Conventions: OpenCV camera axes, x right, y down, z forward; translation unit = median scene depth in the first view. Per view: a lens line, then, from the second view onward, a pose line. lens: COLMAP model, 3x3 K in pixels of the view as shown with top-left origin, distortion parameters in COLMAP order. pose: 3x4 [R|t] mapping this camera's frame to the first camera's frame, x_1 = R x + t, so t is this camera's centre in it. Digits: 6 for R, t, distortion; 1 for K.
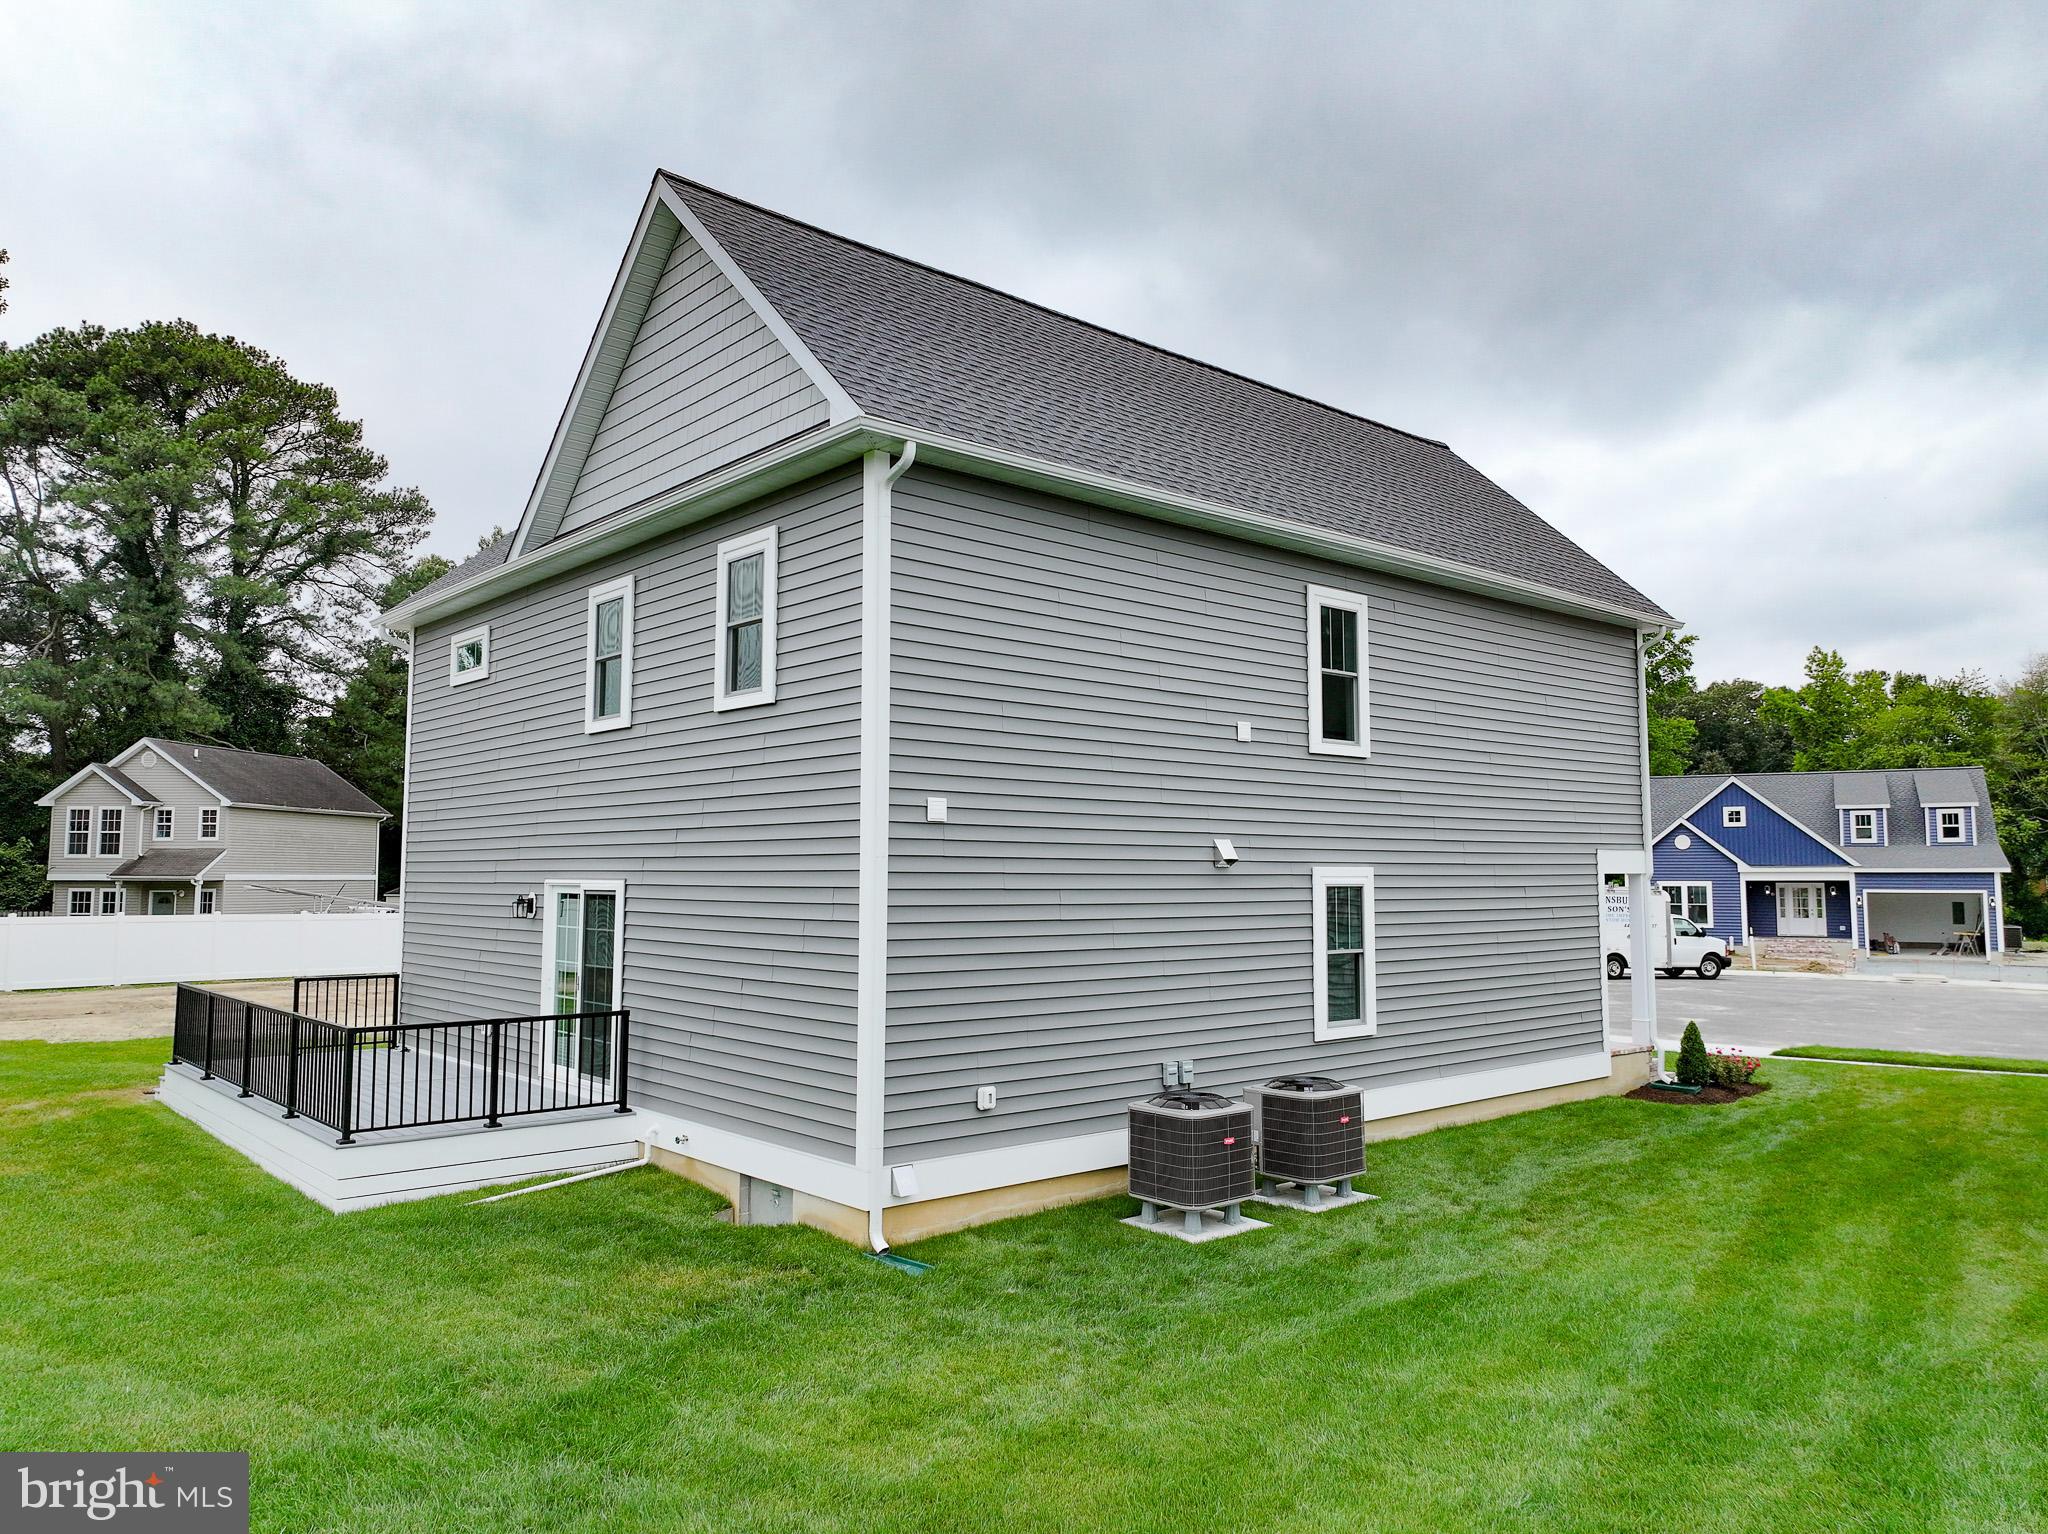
lens RADIAL K [[1440.4, 0, 1031.4], [0, 1440.4, 754.4], [0, 0, 1]] dist [0.003241, 0.006276]
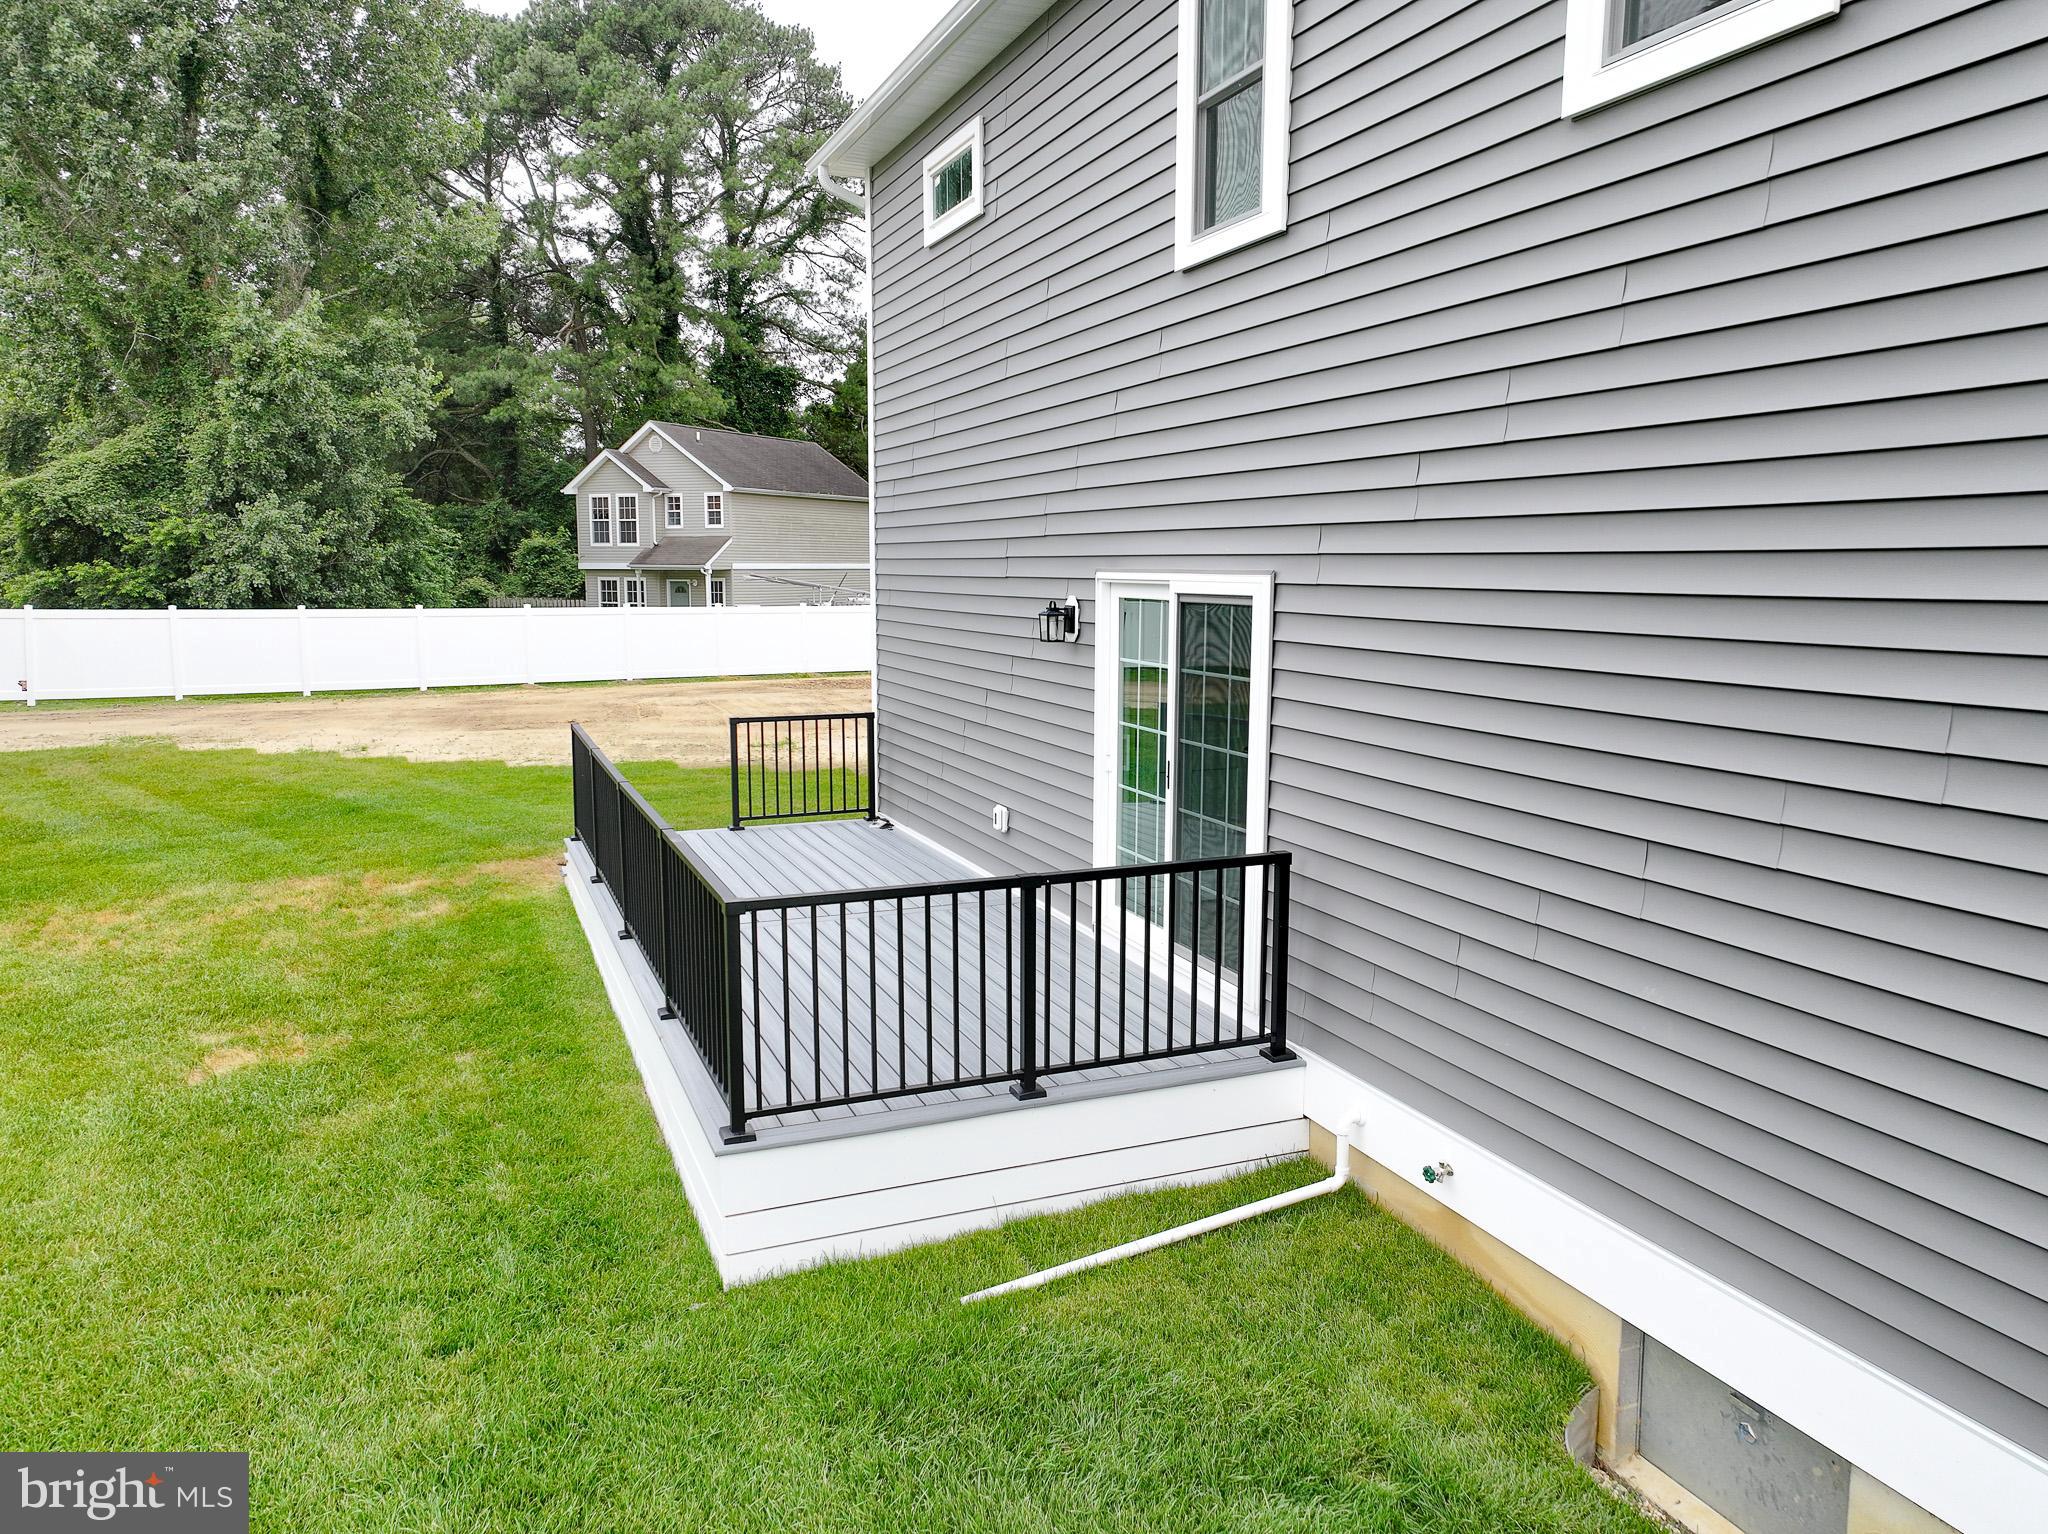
lens RADIAL K [[1404.9, 0, 1023.8], [0, 1404.9, 746.7], [0, 0, 1]] dist [0.003558, 0.003456]
pose [[0.945435, 0.041324, -0.323180, -0.058176], [0.027956, 0.977977, 0.206833, 0.012583], [0.324610, -0.204582, 0.923458, 0.150537]]
